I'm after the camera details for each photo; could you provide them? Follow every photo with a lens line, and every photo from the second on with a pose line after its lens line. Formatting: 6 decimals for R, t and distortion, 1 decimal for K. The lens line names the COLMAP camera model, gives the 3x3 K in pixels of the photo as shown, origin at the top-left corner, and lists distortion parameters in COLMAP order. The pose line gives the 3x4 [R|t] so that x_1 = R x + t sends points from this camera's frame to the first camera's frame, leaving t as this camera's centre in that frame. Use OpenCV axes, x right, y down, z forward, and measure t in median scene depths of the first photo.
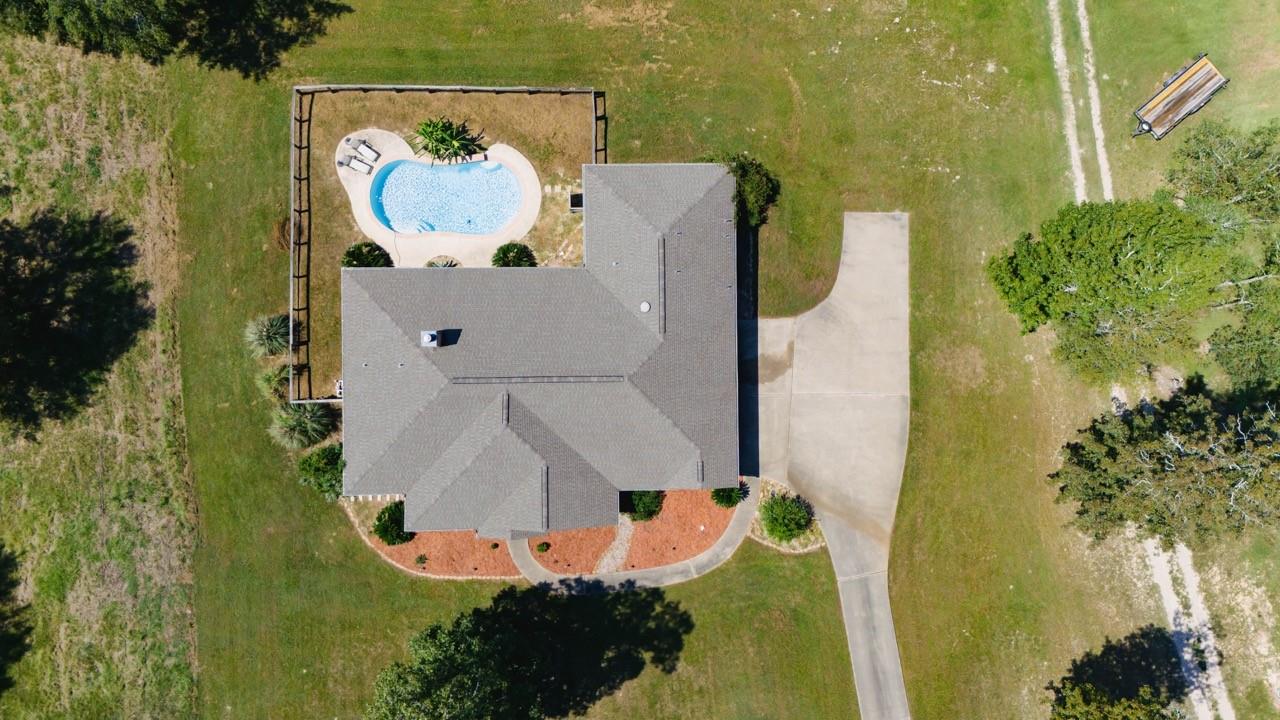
lens RADIAL K [[924.9, 0, 645.0], [0, 924.9, 363.4], [0, 0, 1]] dist [0.052358, -0.040775]
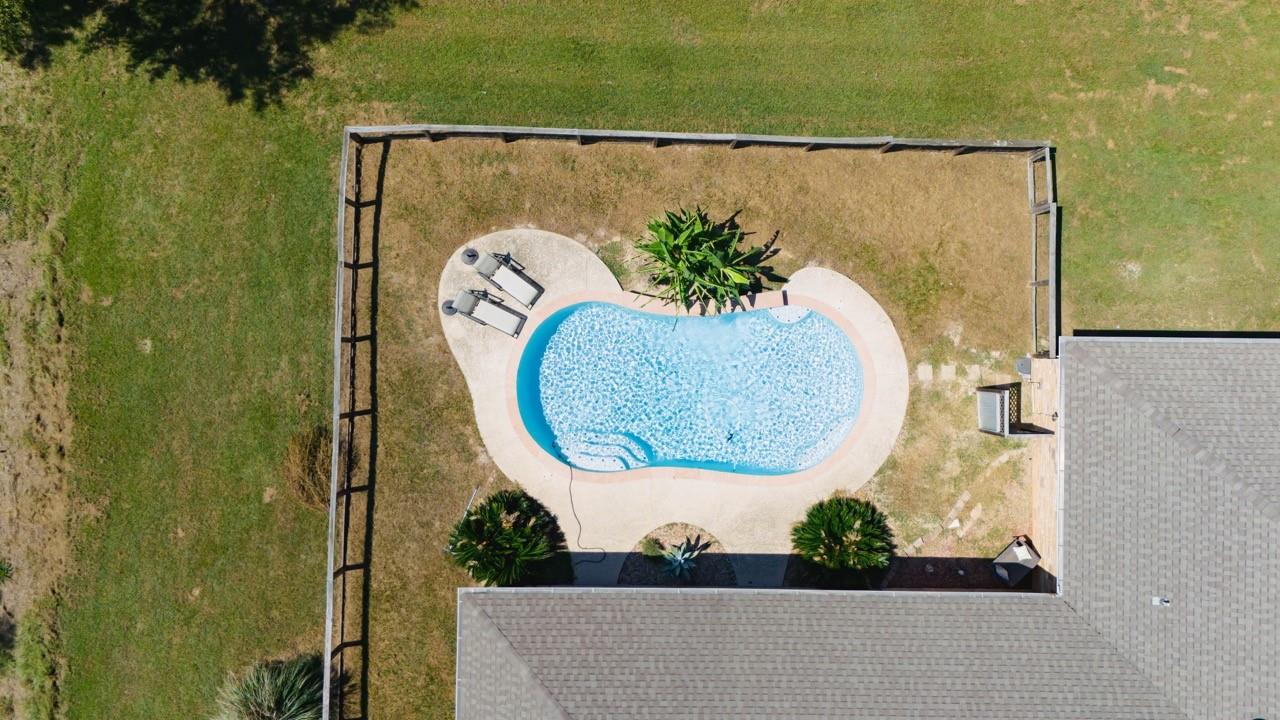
lens RADIAL K [[924.9, 0, 643.6], [0, 924.9, 356.8], [0, 0, 1]] dist [0.052358, -0.040775]
pose [[0.999750, 0.022232, 0.002577, -0.235608], [-0.022247, 0.999735, 0.005974, -0.194308], [-0.002444, -0.006030, 0.999979, 0.566021]]
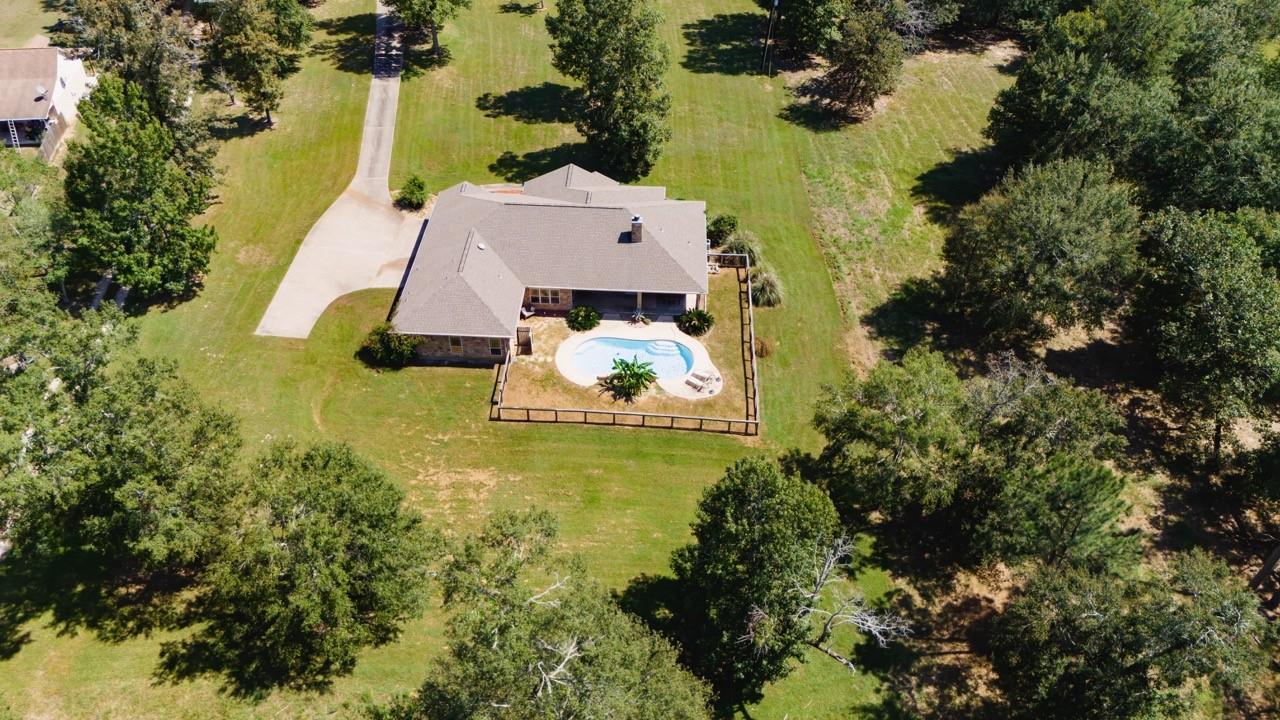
lens RADIAL K [[924.9, 0, 649.6], [0, 924.9, 363.7], [0, 0, 1]] dist [0.052358, -0.040775]
pose [[-0.998277, -0.058665, -0.001519, -0.233140], [0.037954, -0.665141, 0.745753, -1.079582], [-0.044760, 0.744410, 0.666221, 0.193916]]
